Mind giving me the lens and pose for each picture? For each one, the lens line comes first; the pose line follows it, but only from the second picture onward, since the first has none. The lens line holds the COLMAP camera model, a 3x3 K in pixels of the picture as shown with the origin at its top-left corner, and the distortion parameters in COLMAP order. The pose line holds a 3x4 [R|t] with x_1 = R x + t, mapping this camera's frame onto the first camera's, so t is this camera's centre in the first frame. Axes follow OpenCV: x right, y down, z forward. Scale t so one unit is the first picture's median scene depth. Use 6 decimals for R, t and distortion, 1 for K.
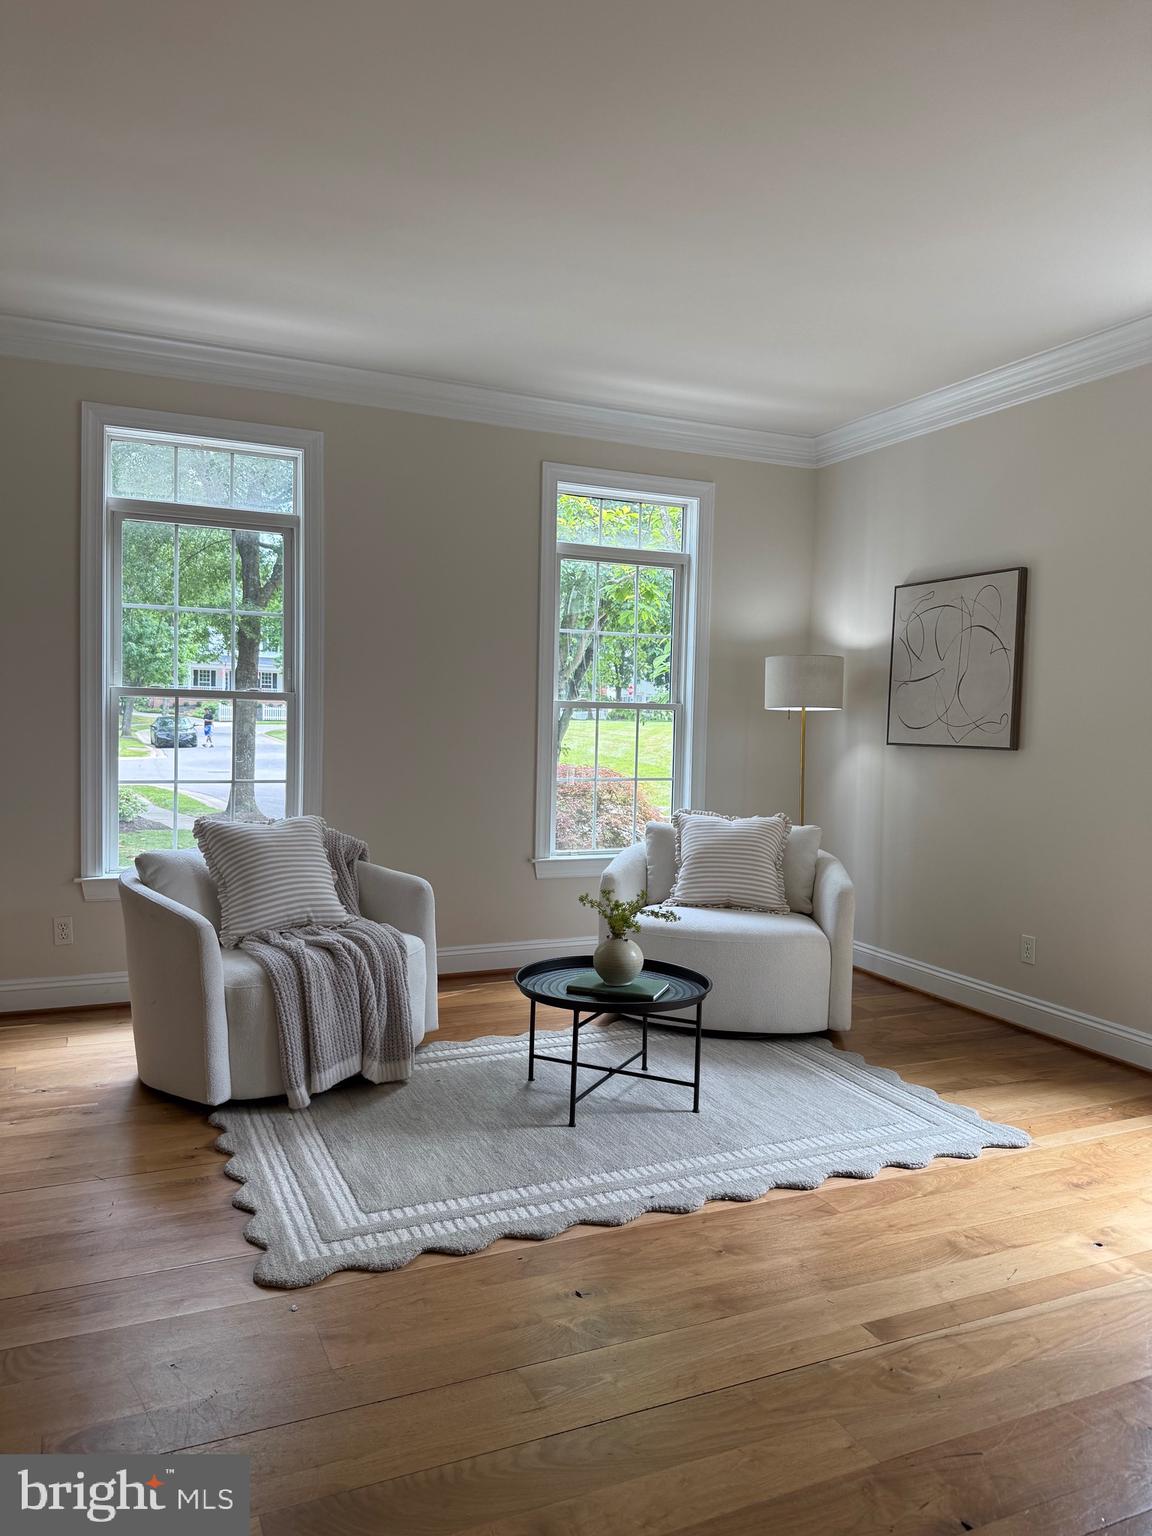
lens RADIAL K [[1081.0, 0, 577.9], [0, 1081.0, 774.5], [0, 0, 1]] dist [0.063295, -0.040344]
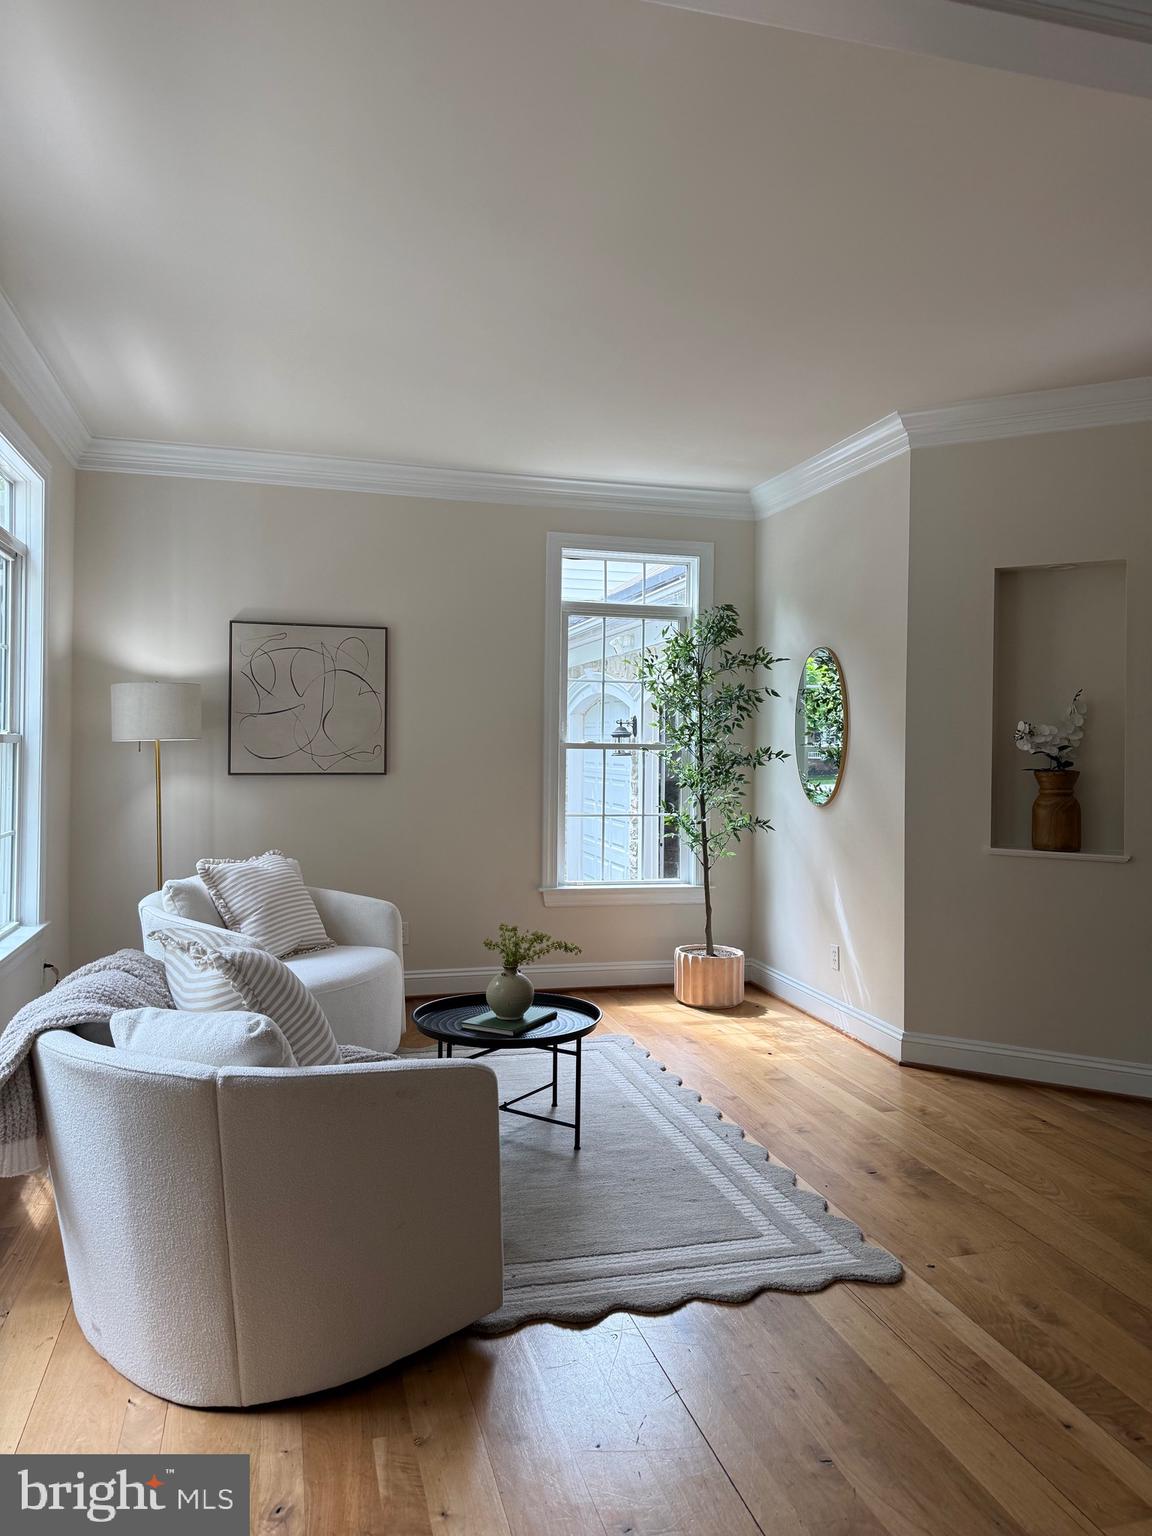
lens RADIAL K [[1081.0, 0, 577.8], [0, 1081.0, 756.9], [0, 0, 1]] dist [0.063295, -0.040344]
pose [[0.161585, -0.029610, 0.986414, -0.767512], [0.044588, 0.998748, 0.022676, -0.061481], [-0.985851, 0.040318, 0.162703, 0.594551]]
